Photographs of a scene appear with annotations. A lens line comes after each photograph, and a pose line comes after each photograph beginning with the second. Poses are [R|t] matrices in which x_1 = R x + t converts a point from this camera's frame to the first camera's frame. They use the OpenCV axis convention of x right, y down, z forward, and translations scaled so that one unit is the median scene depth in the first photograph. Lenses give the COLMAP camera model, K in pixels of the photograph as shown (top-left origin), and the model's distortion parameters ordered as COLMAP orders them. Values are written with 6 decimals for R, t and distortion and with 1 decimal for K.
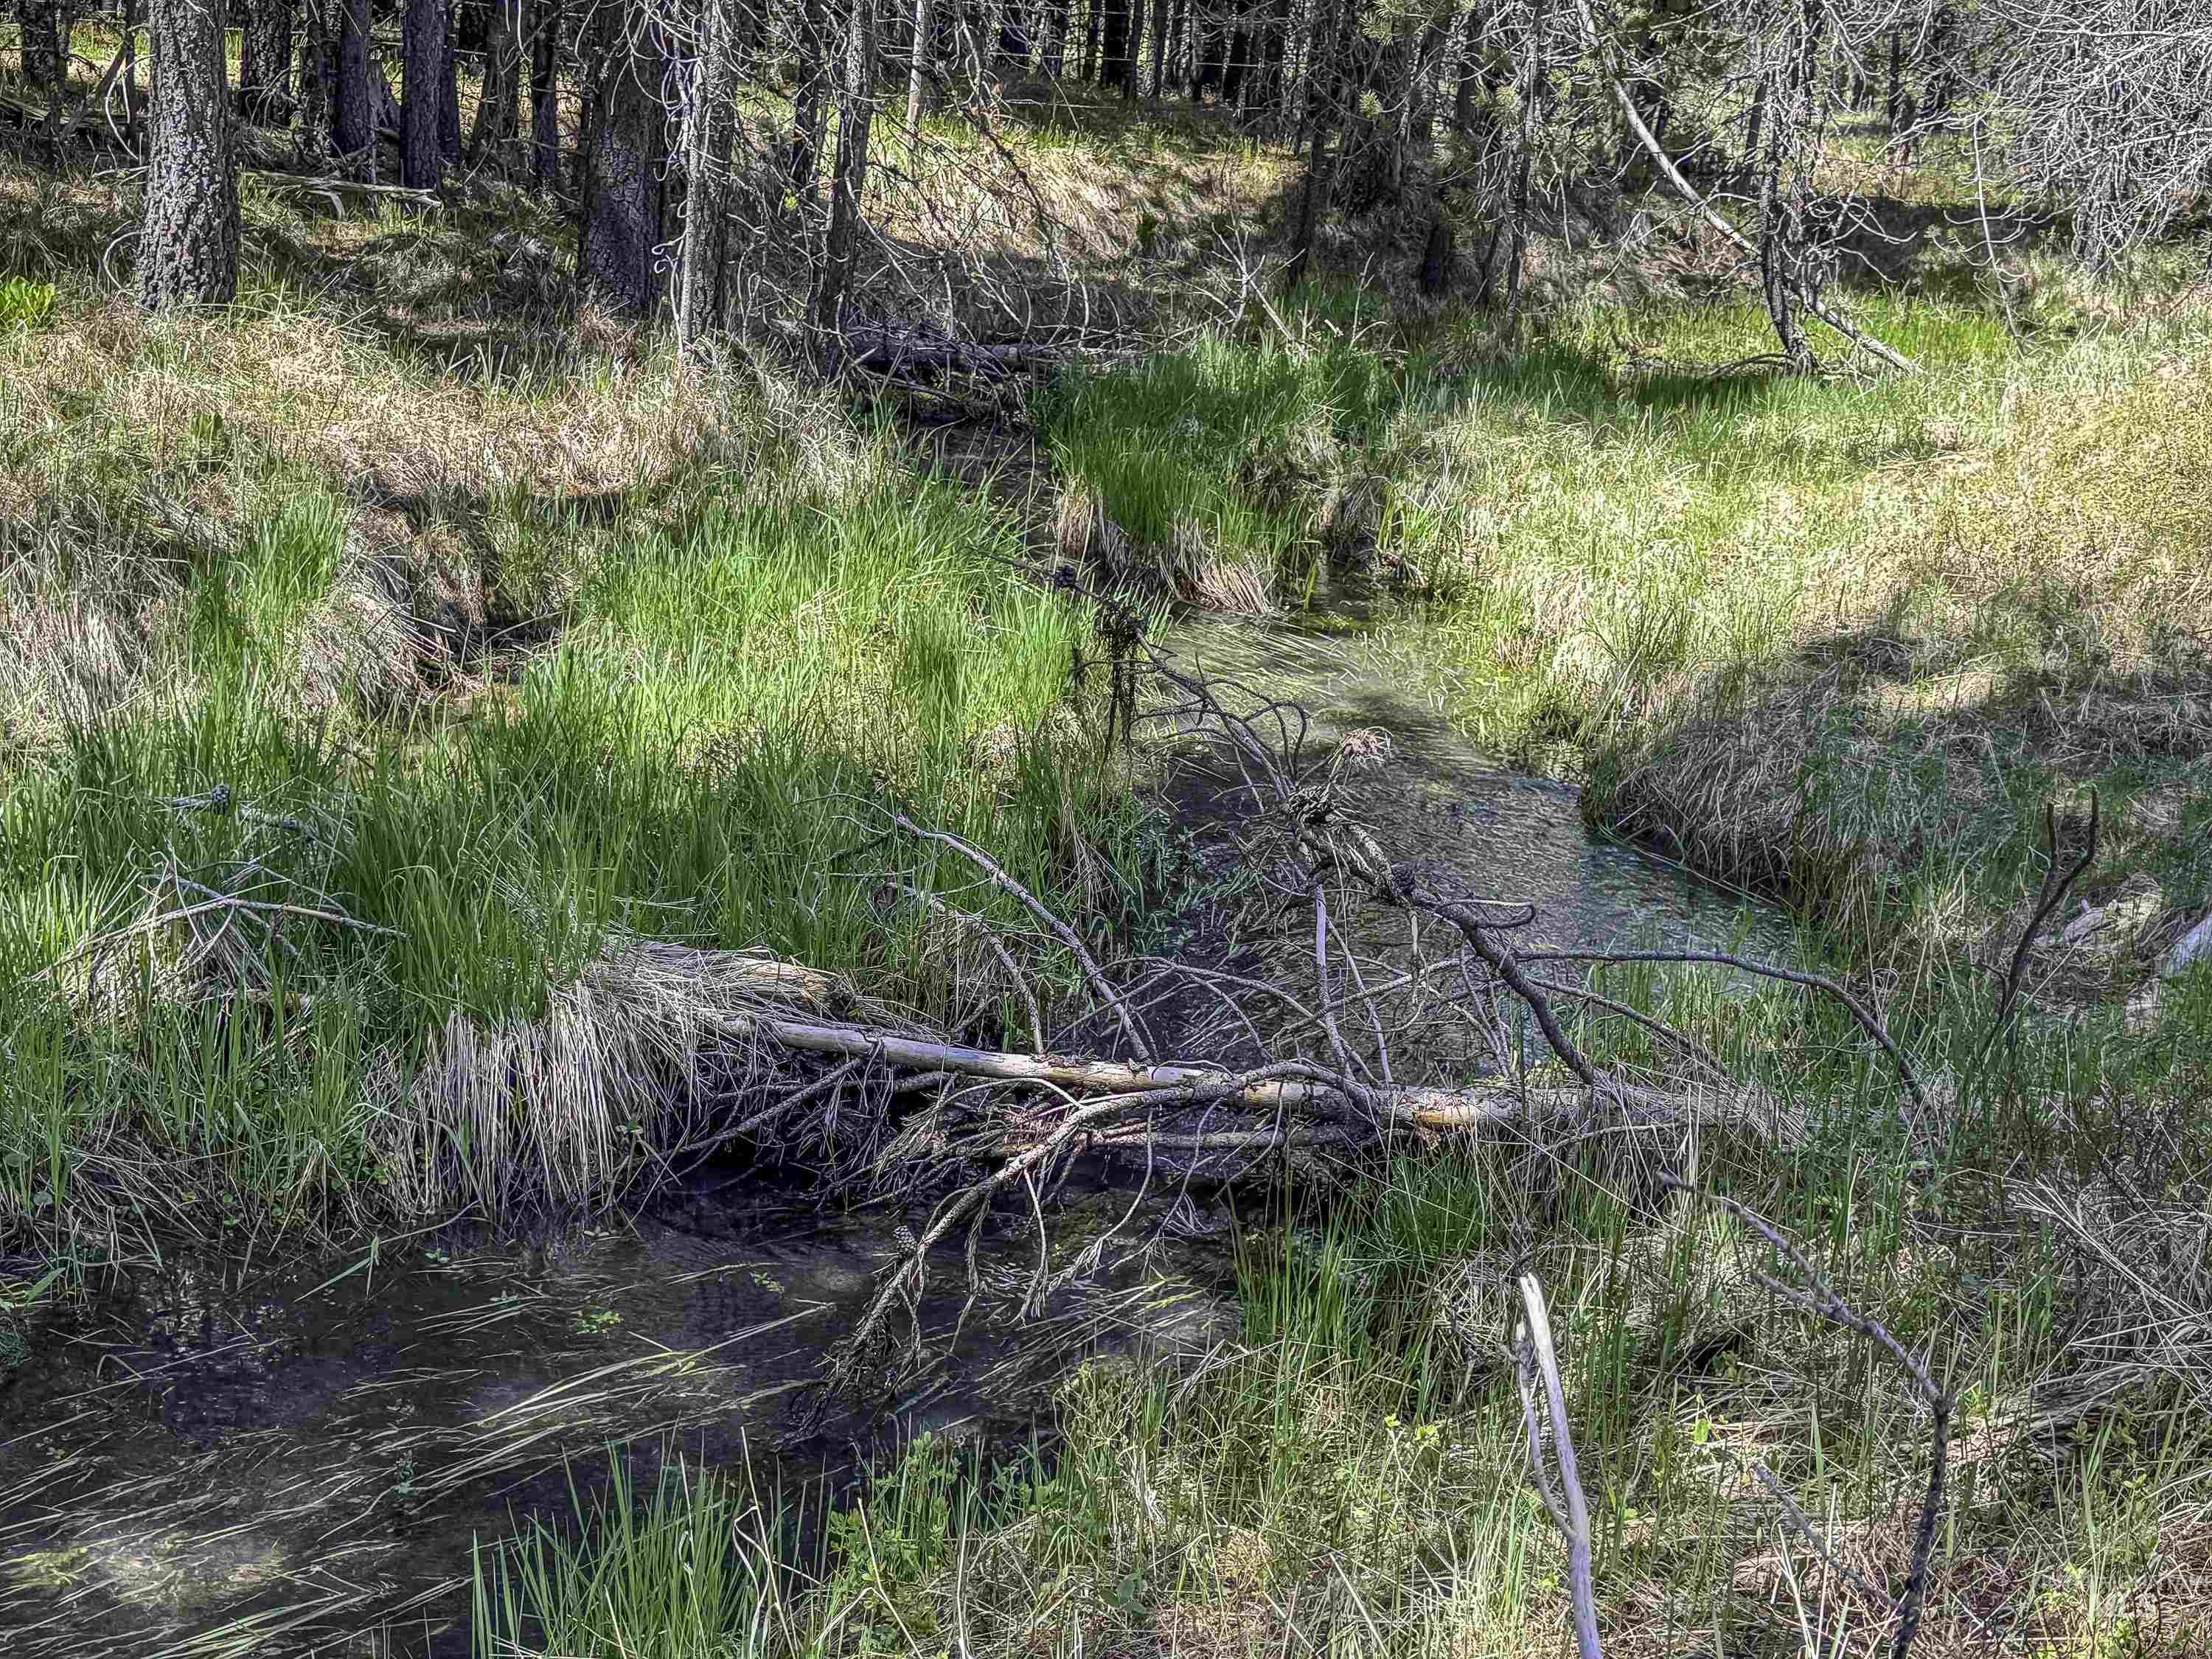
lens RADIAL K [[2787.5, 0, 1099.5], [0, 2787.5, 834.4], [0, 0, 1]] dist [0.086448, 0.000000]
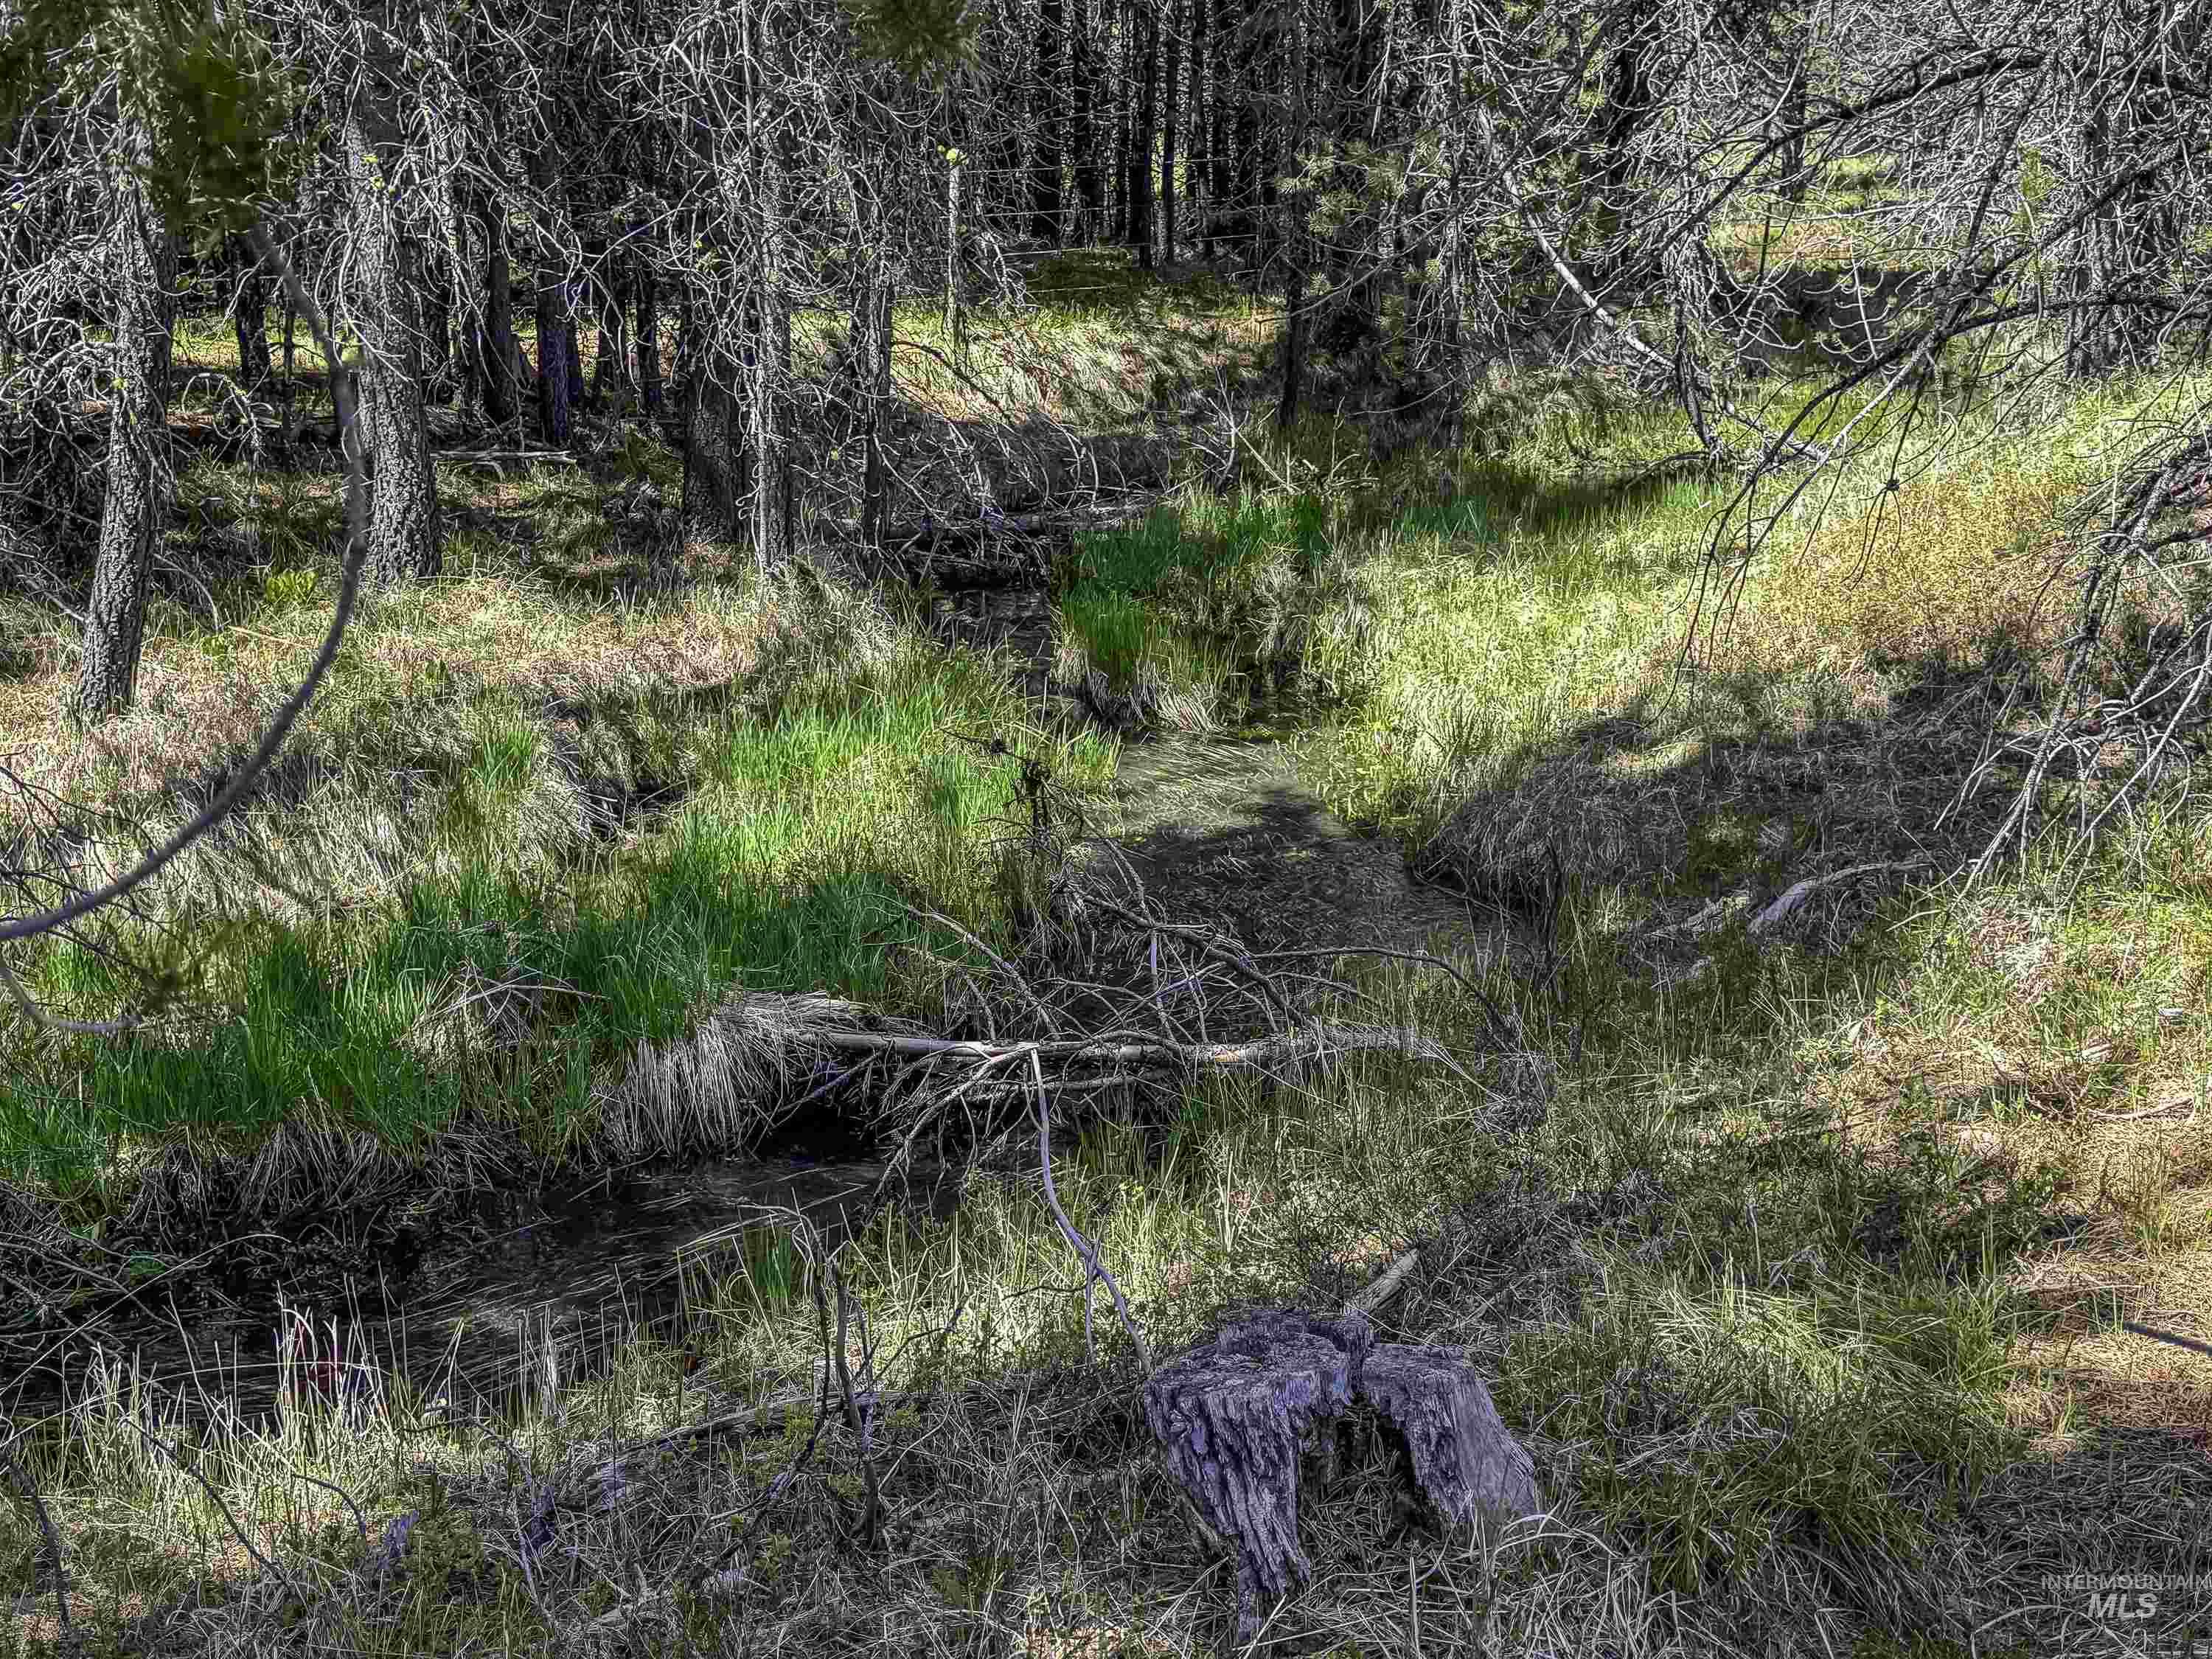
lens RADIAL K [[2787.5, 0, 1108.0], [0, 2787.5, 823.9], [0, 0, 1]] dist [0.086448, 0.000000]
pose [[0.995740, -0.080193, -0.045502, 0.073864], [0.078827, 0.996404, -0.031055, 0.003724], [0.047829, 0.027336, 0.998481, -0.362370]]
